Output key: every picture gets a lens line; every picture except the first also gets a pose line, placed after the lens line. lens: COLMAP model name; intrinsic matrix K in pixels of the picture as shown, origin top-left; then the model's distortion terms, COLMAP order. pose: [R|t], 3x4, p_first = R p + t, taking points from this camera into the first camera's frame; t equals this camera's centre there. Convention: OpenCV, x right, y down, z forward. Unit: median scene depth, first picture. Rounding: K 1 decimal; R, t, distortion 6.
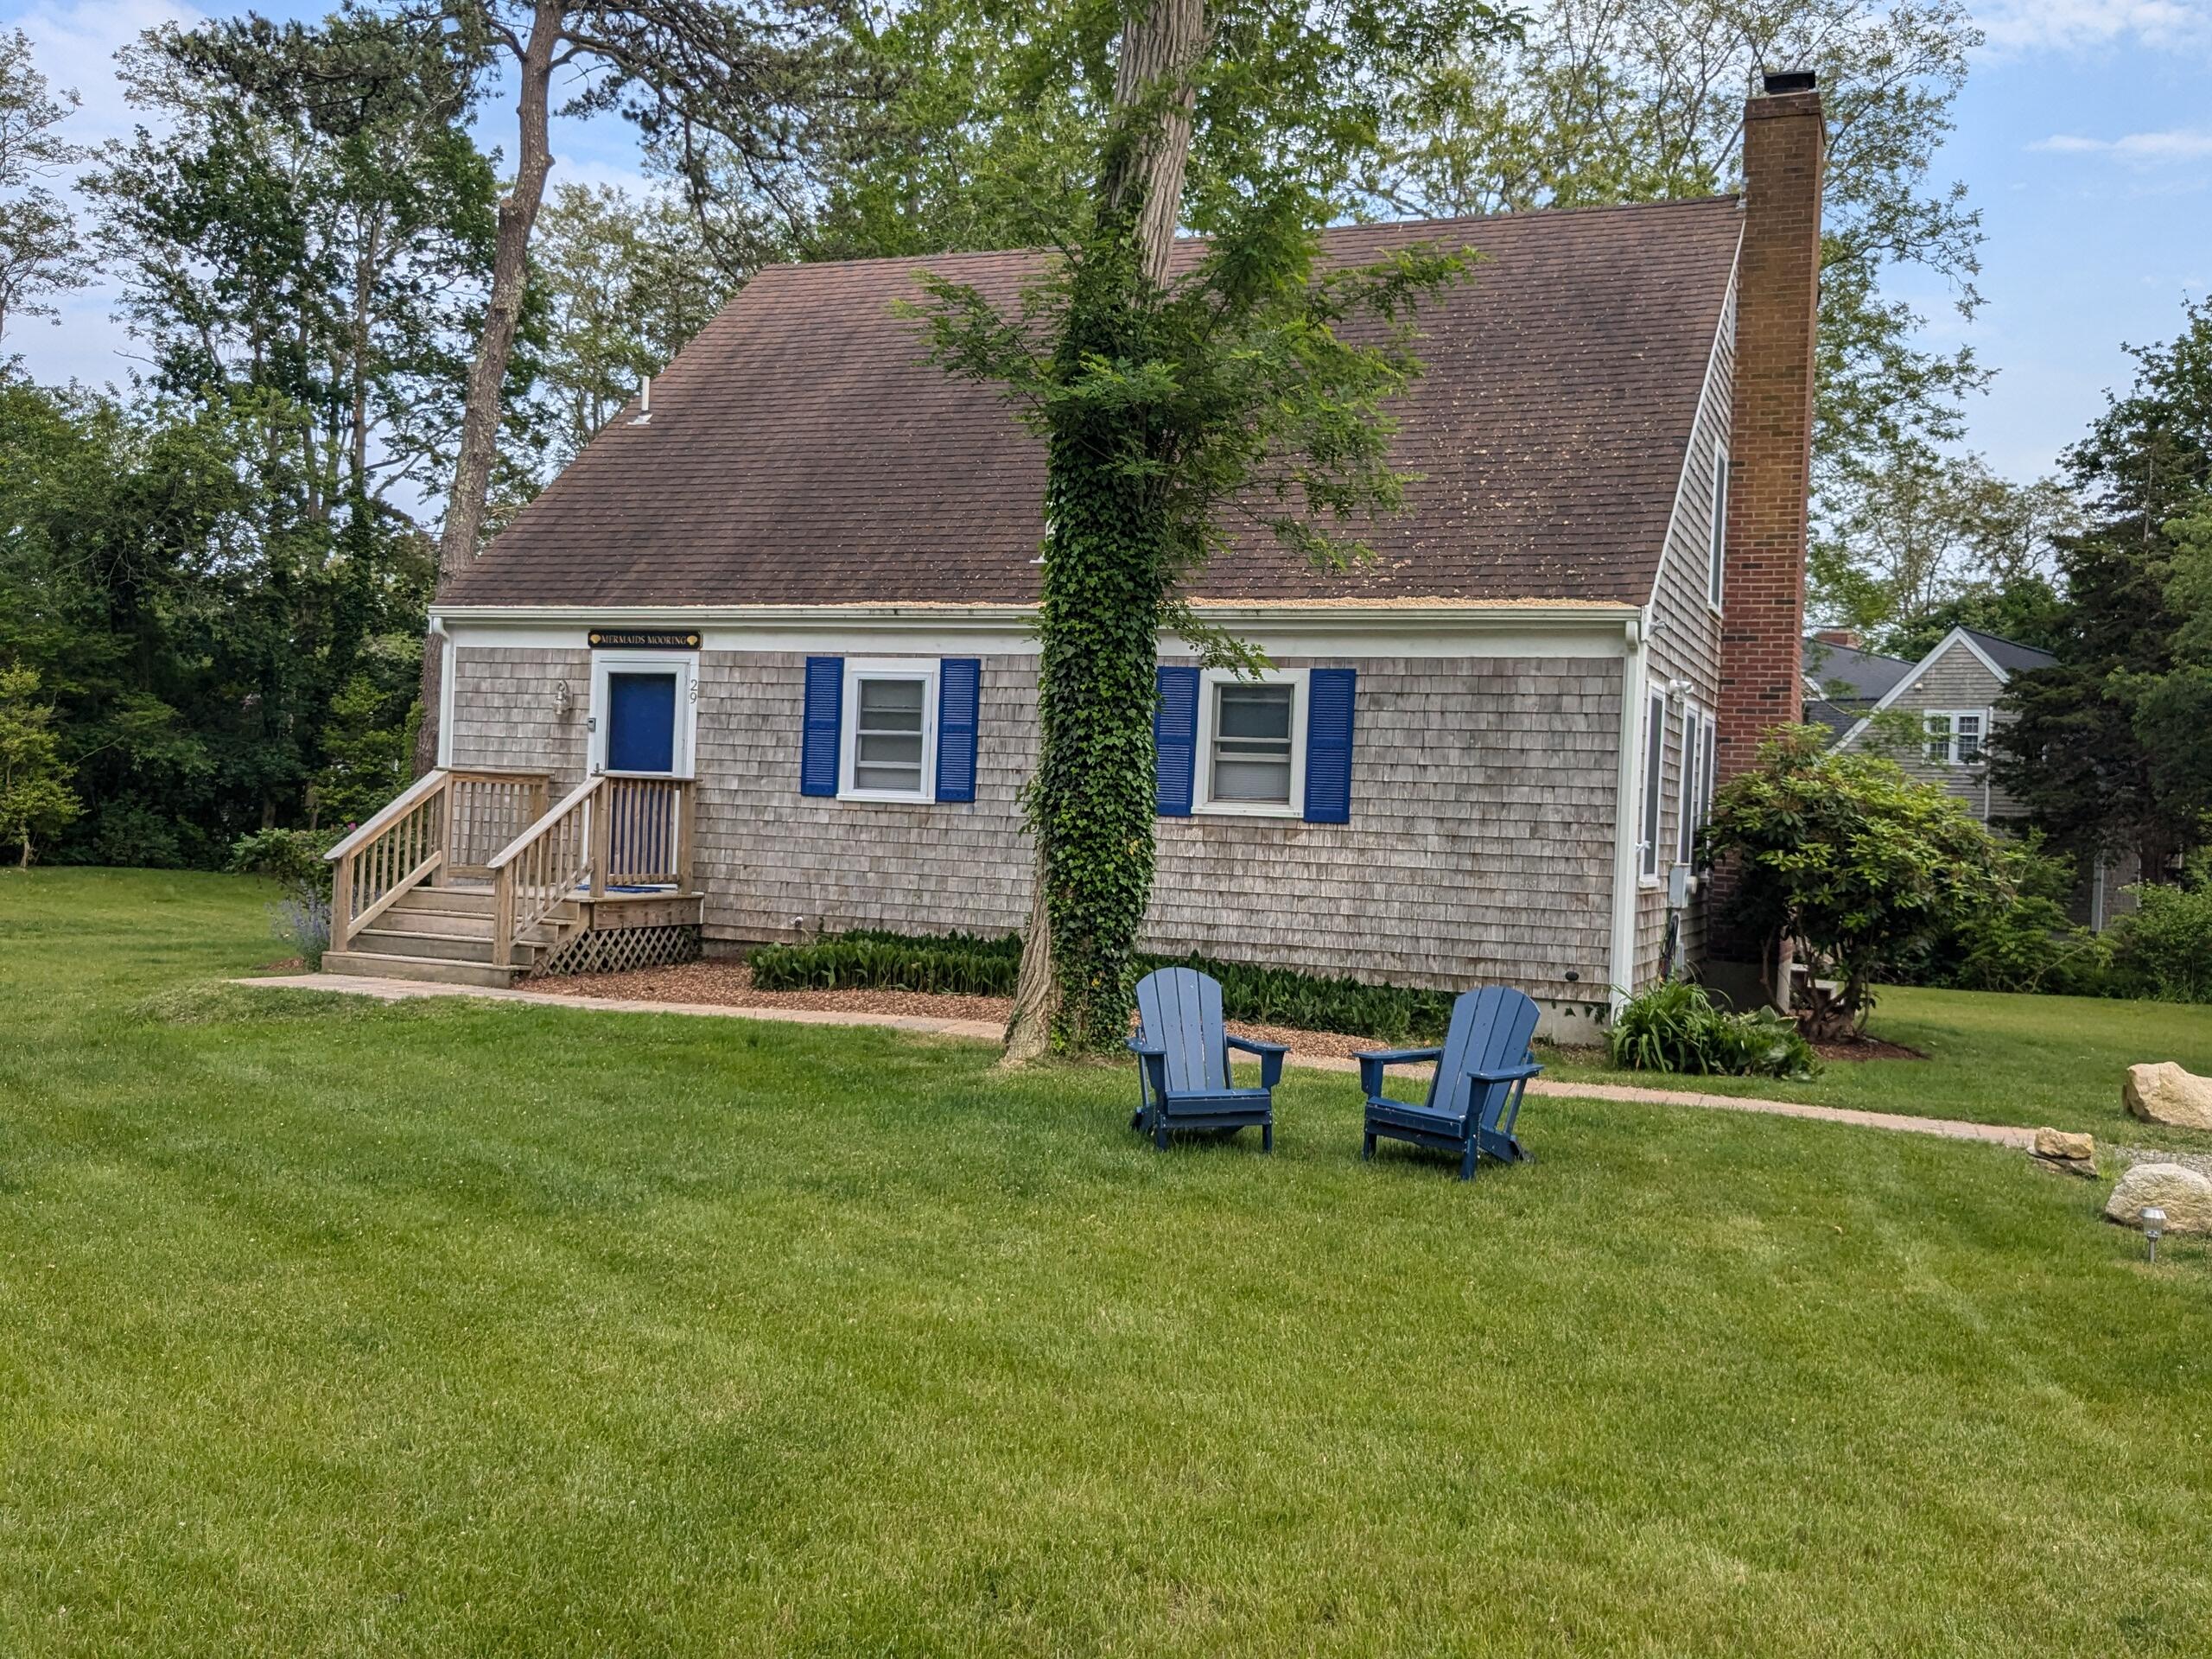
lens RADIAL K [[2020.7, 0, 1109.2], [0, 2020.7, 836.4], [0, 0, 1]] dist [0.005984, 0.000000]
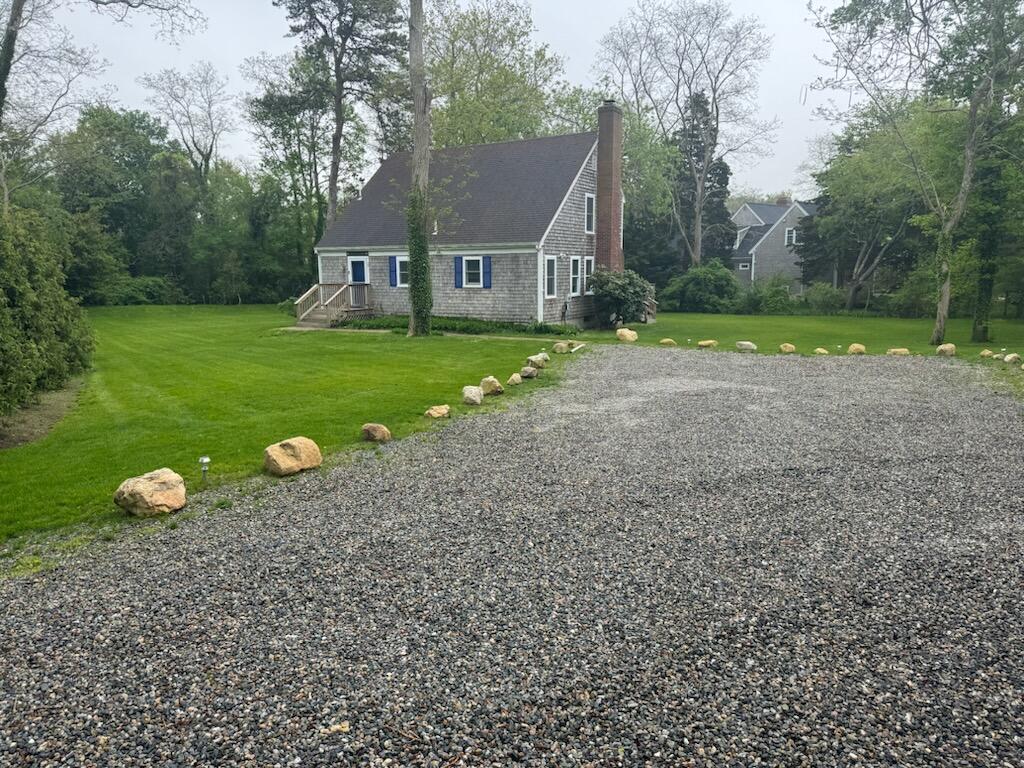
lens RADIAL K [[724.9, 0, 516.6], [0, 724.9, 386.4], [0, 0, 1]] dist [0.015926, -0.005153]
pose [[0.990189, -0.030793, -0.136303, 0.371779], [0.051472, 0.987209, 0.150896, -0.030131], [0.129913, -0.156432, 0.979108, -0.679062]]
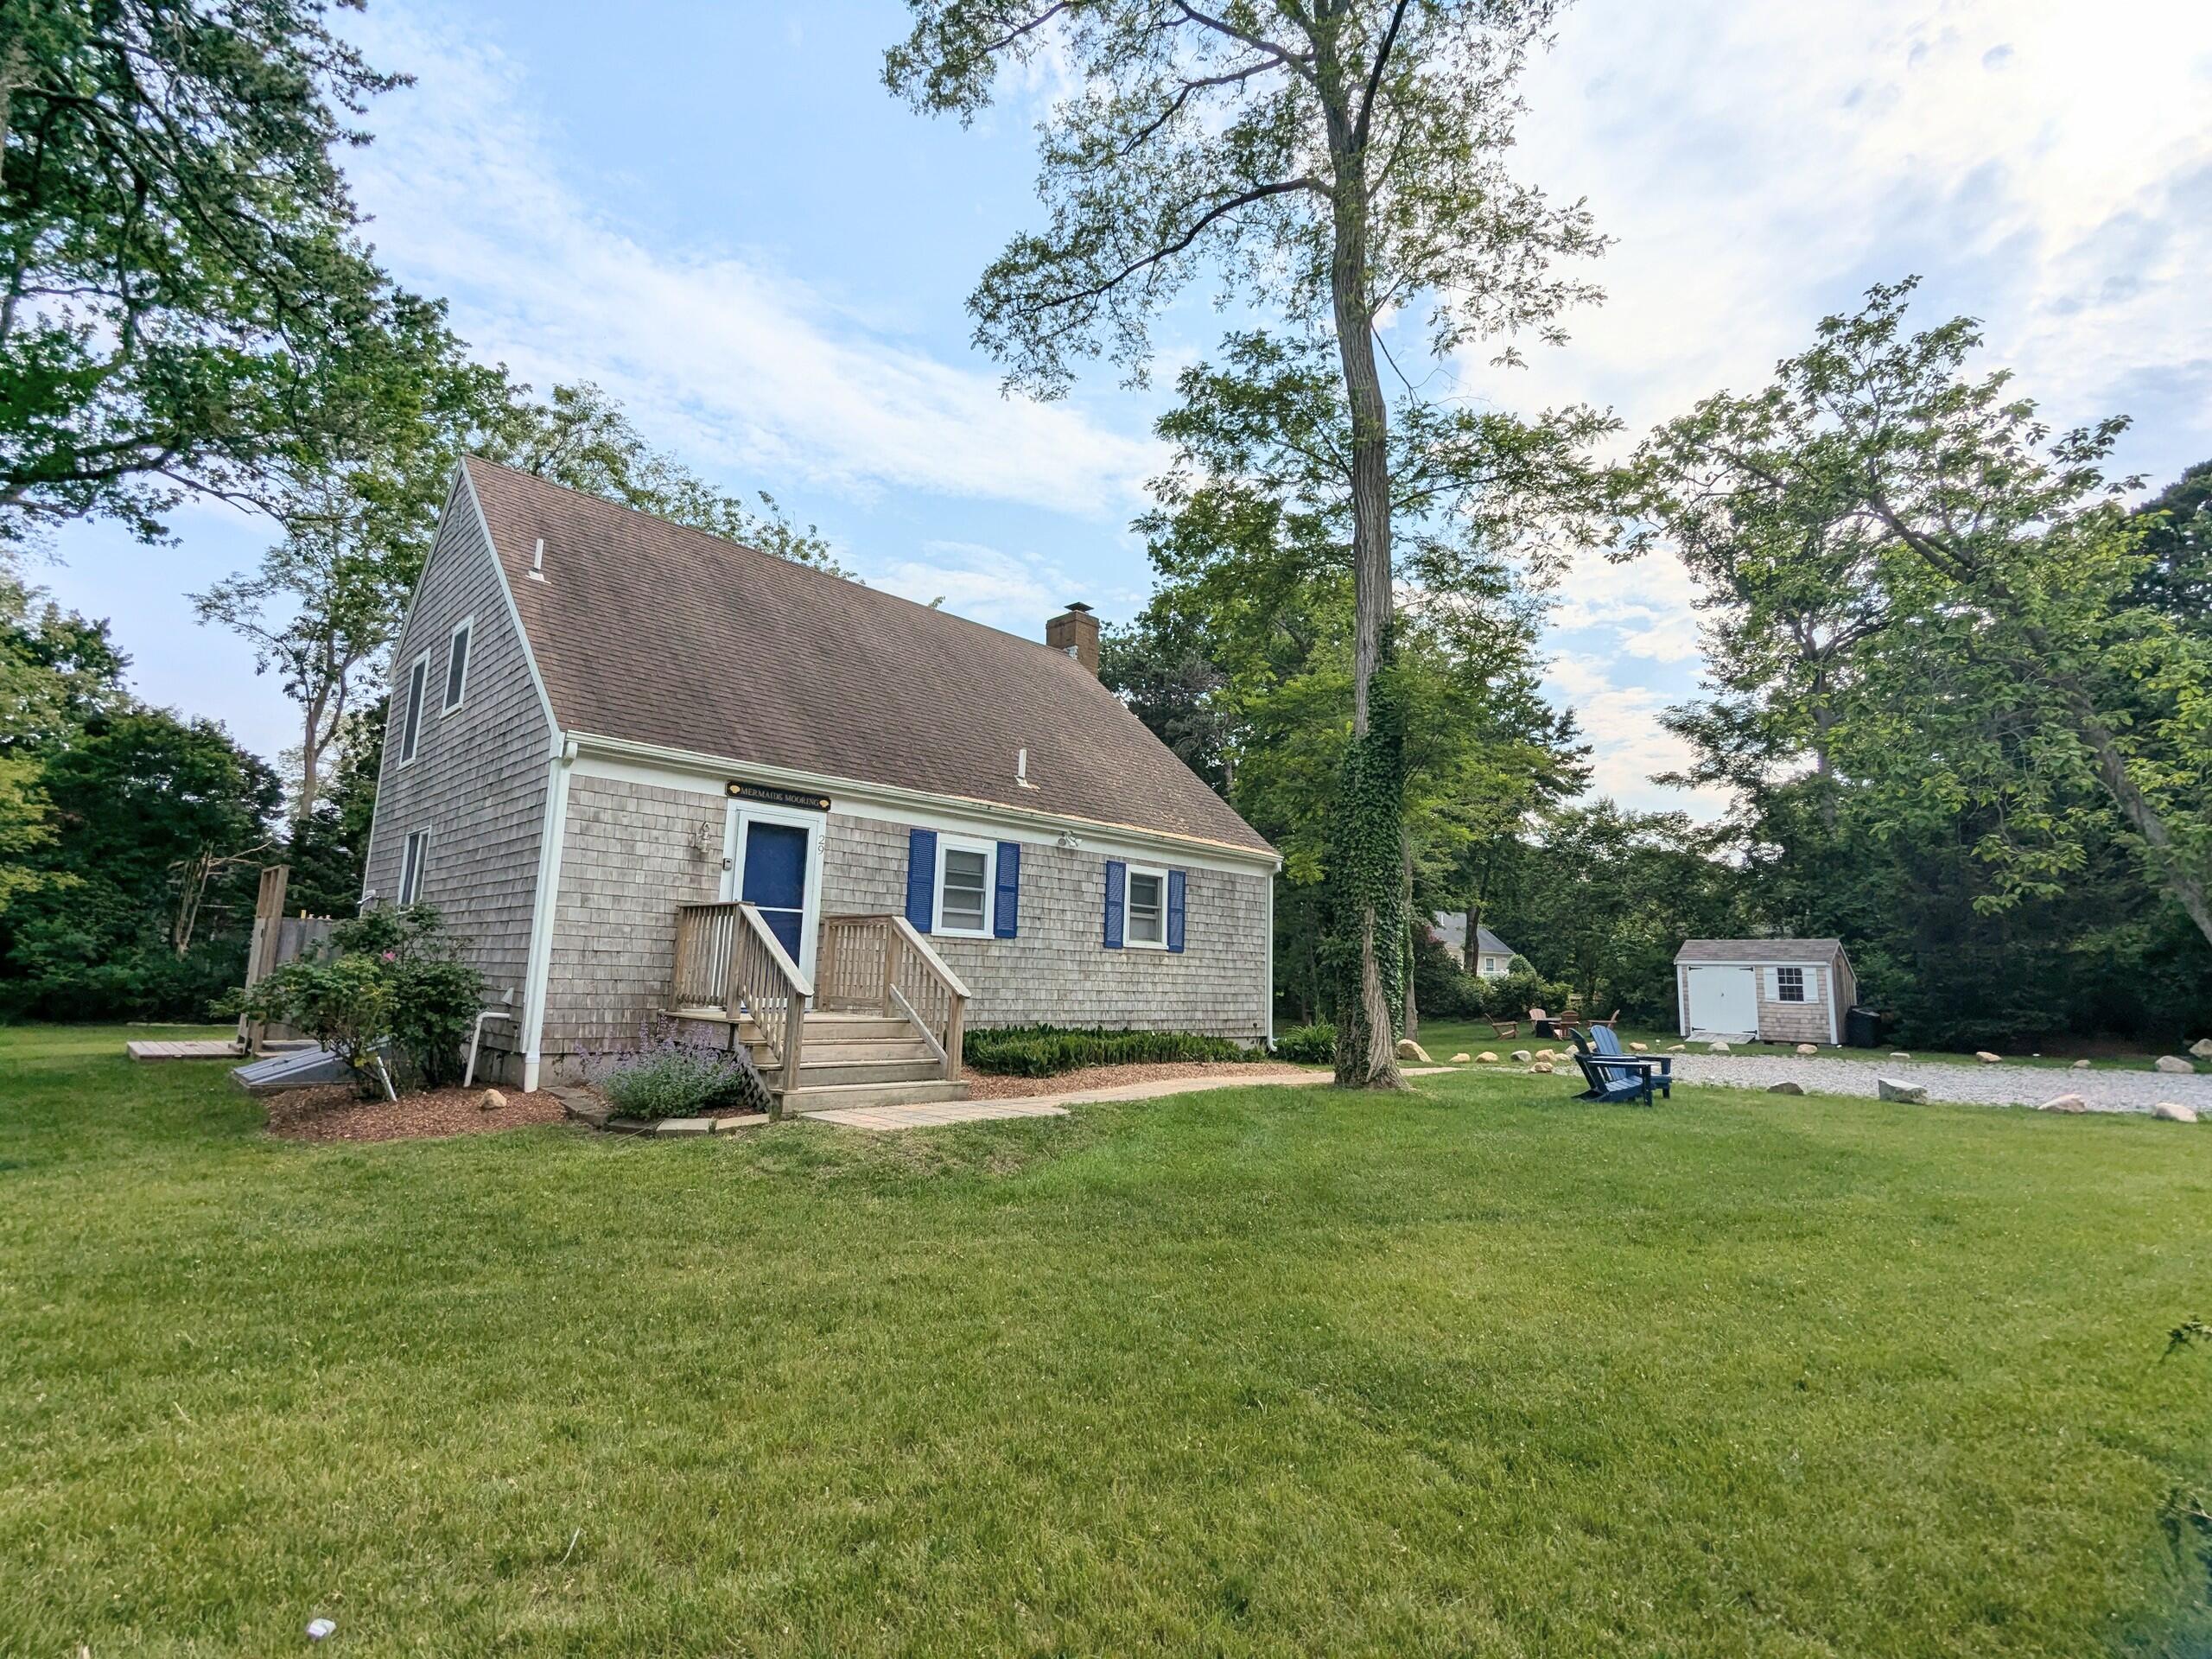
lens RADIAL K [[1047.9, 0, 1111.6], [0, 1047.9, 828.2], [0, 0, 1]] dist [-0.004929, 0.004112]
pose [[0.396899, 0.099818, 0.912418, -0.745584], [-0.011282, 0.994525, -0.103892, -0.017559], [-0.917793, 0.030941, 0.395852, 0.601325]]
